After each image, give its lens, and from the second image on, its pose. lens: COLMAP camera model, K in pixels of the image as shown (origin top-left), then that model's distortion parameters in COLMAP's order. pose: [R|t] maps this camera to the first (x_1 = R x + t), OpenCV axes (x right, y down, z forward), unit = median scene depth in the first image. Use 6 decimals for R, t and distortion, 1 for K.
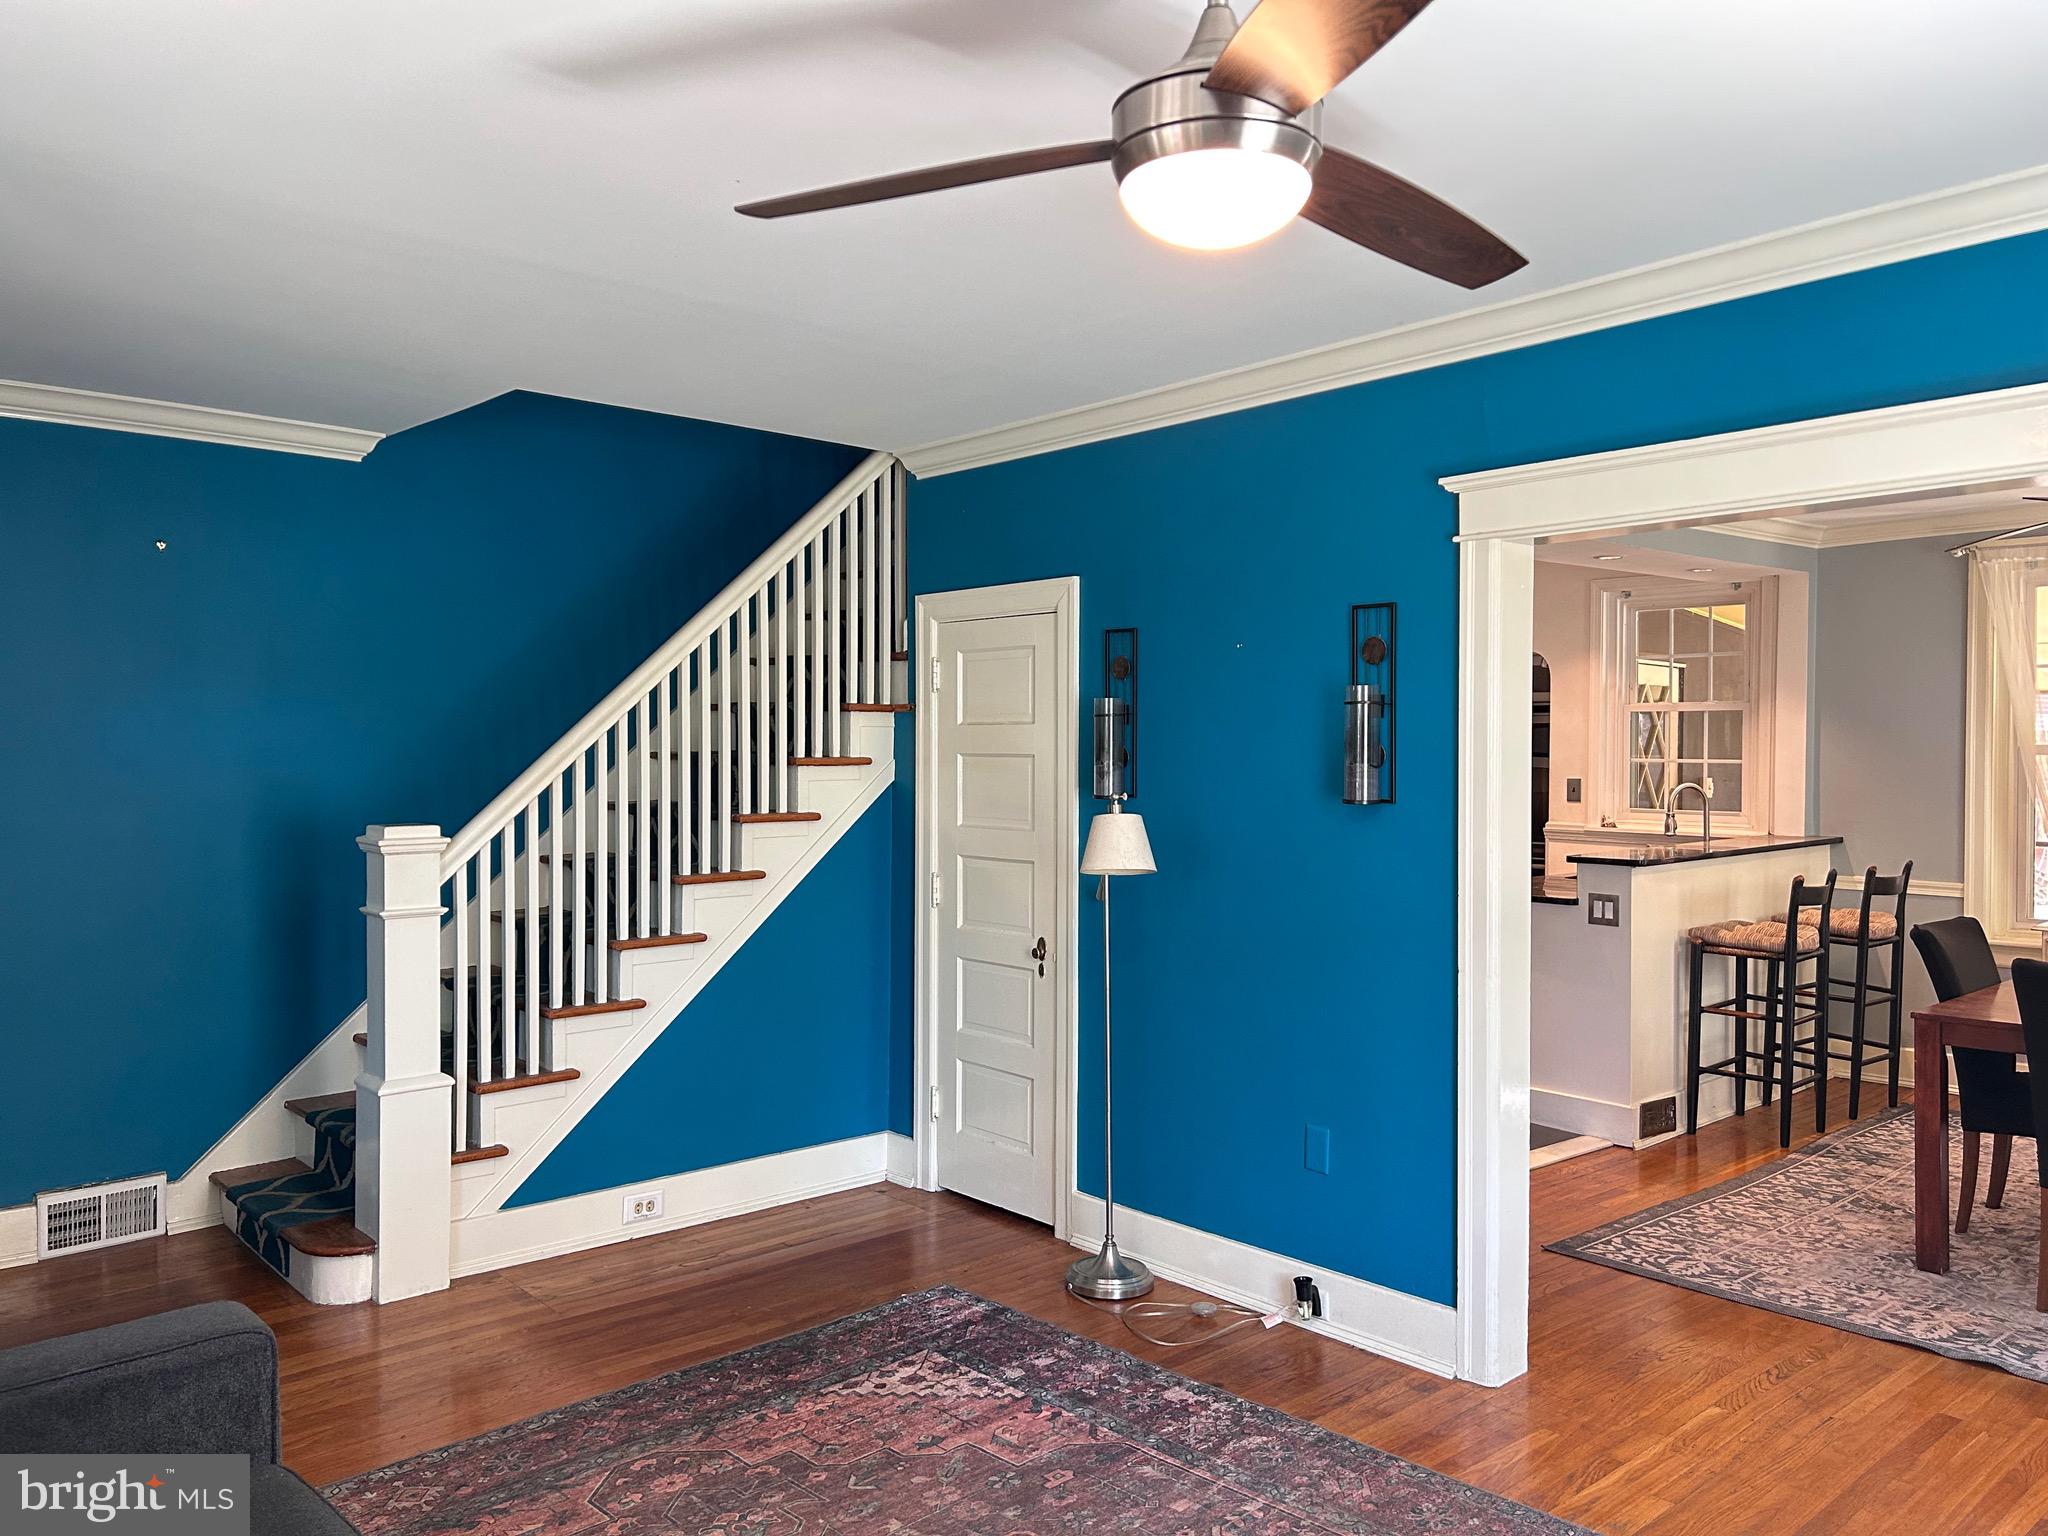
lens RADIAL K [[1529.5, 0, 1025.5], [0, 1529.5, 767.4], [0, 0, 1]] dist [0.064454, -0.071628]
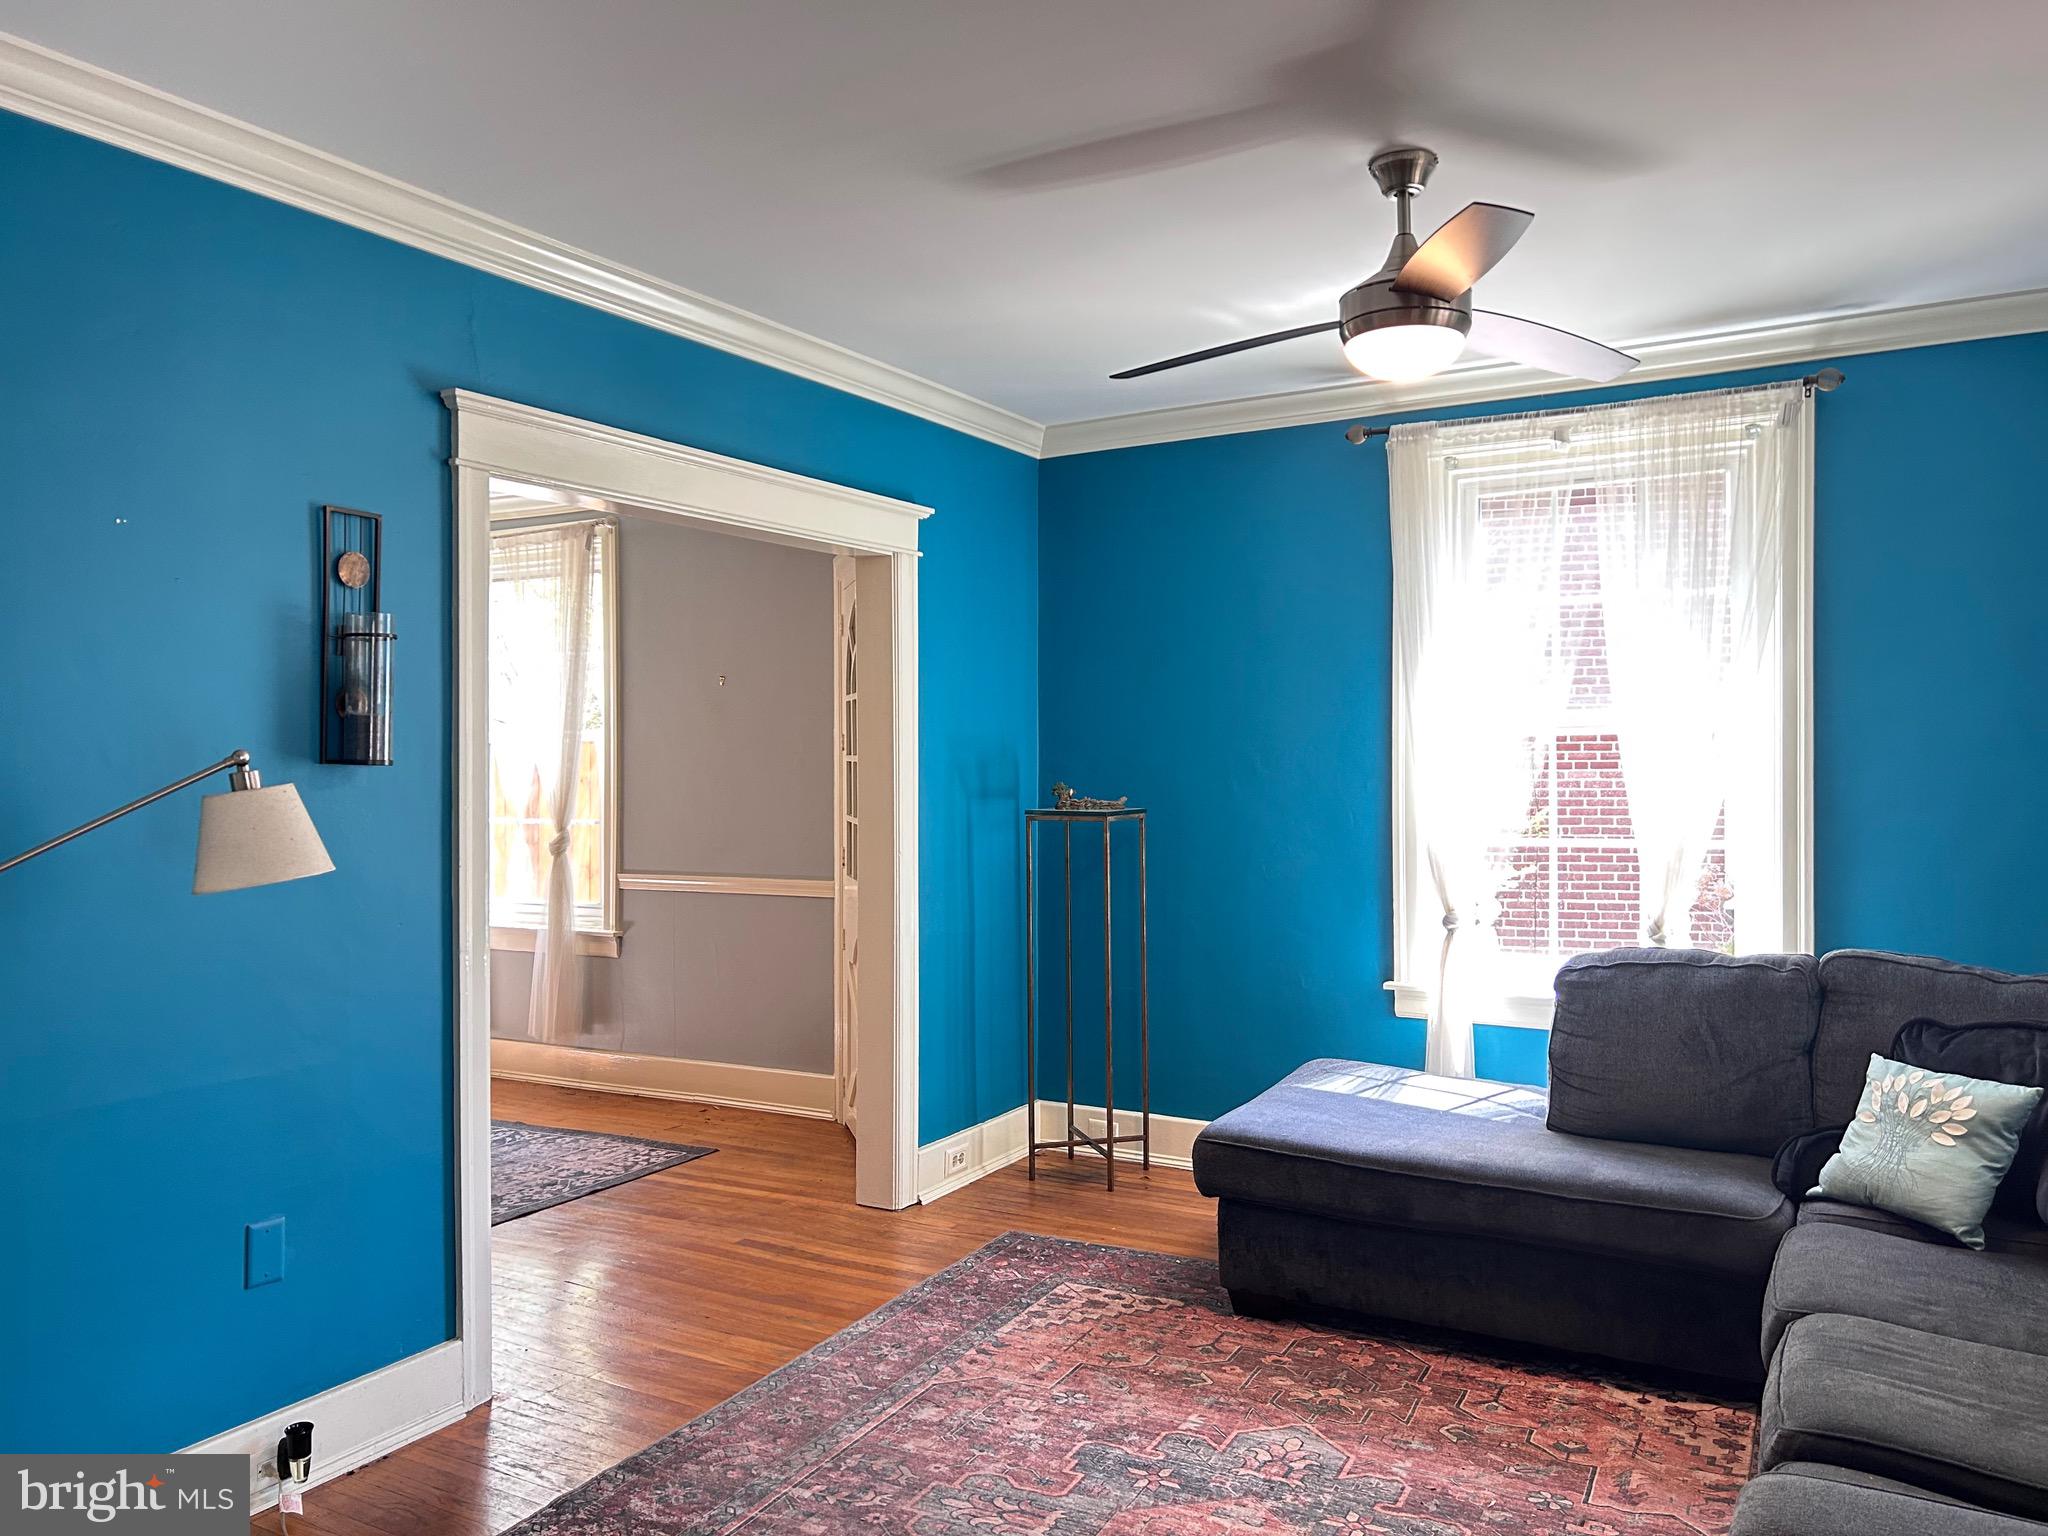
lens RADIAL K [[1529.5, 0, 1028.7], [0, 1529.5, 783.0], [0, 0, 1]] dist [0.064454, -0.071628]
pose [[-0.309152, -0.012066, 0.950936, -0.544075], [0.018244, 0.999660, 0.018616, 0.018592], [-0.950838, 0.023104, -0.308826, 0.788499]]
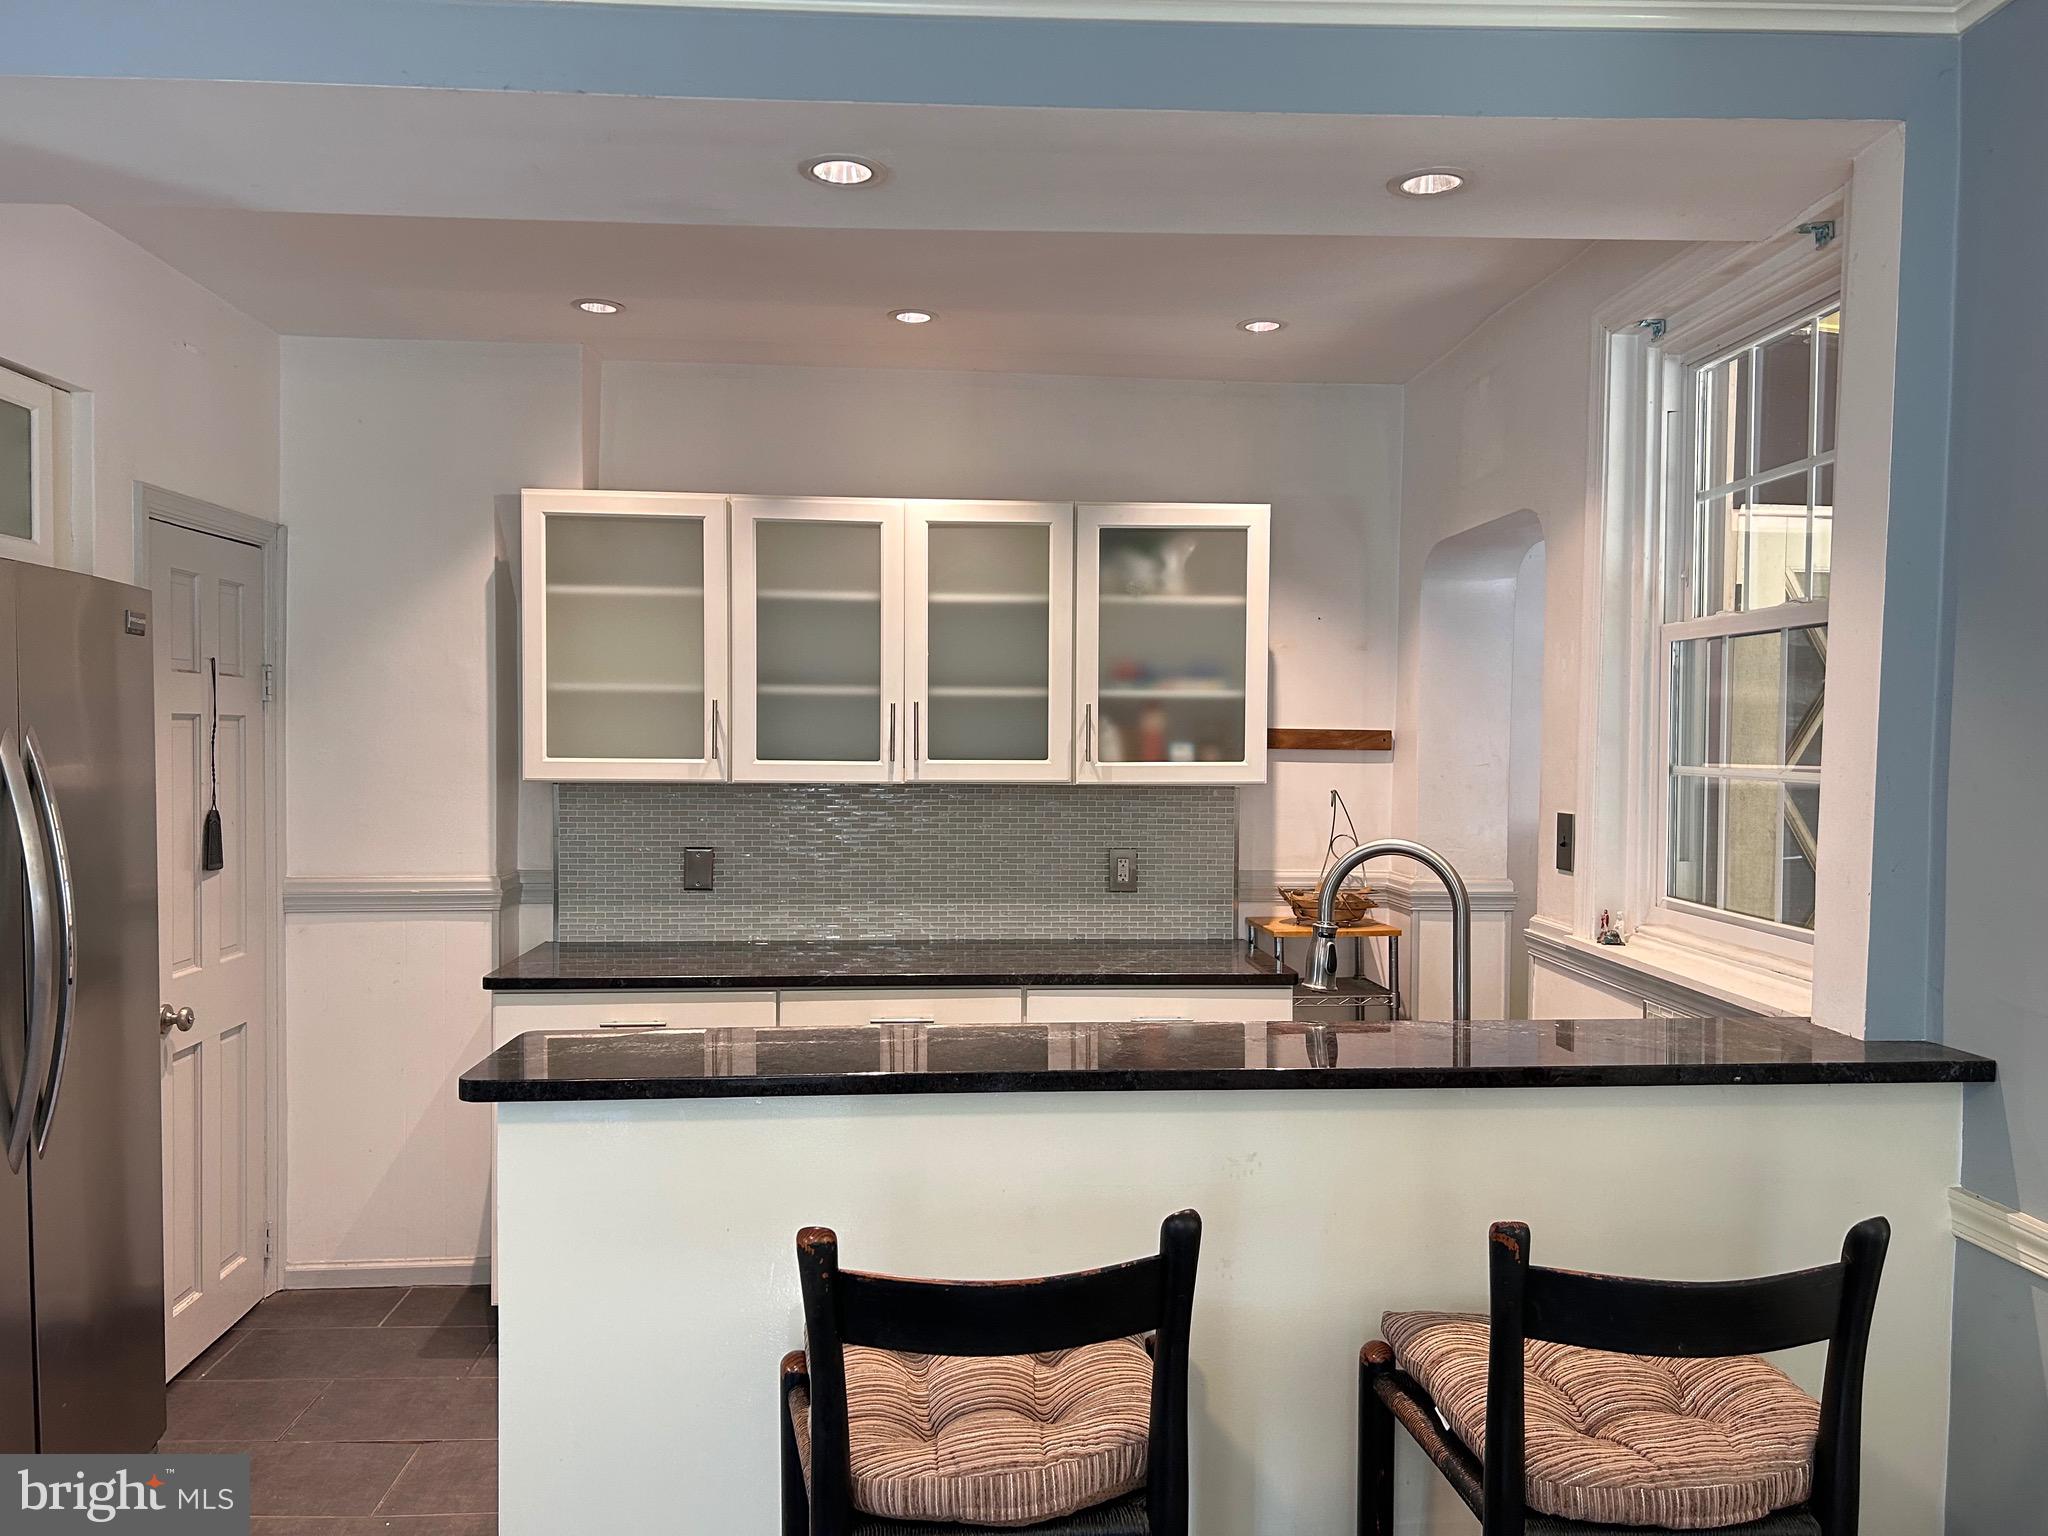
lens RADIAL K [[1529.5, 0, 1028.3], [0, 1529.5, 788.1], [0, 0, 1]] dist [0.064454, -0.071628]
pose [[0.787826, 0.026516, -0.615327, 0.890235], [-0.016337, 0.999621, 0.022159, -0.010384], [0.615682, -0.007404, 0.787960, 1.077171]]
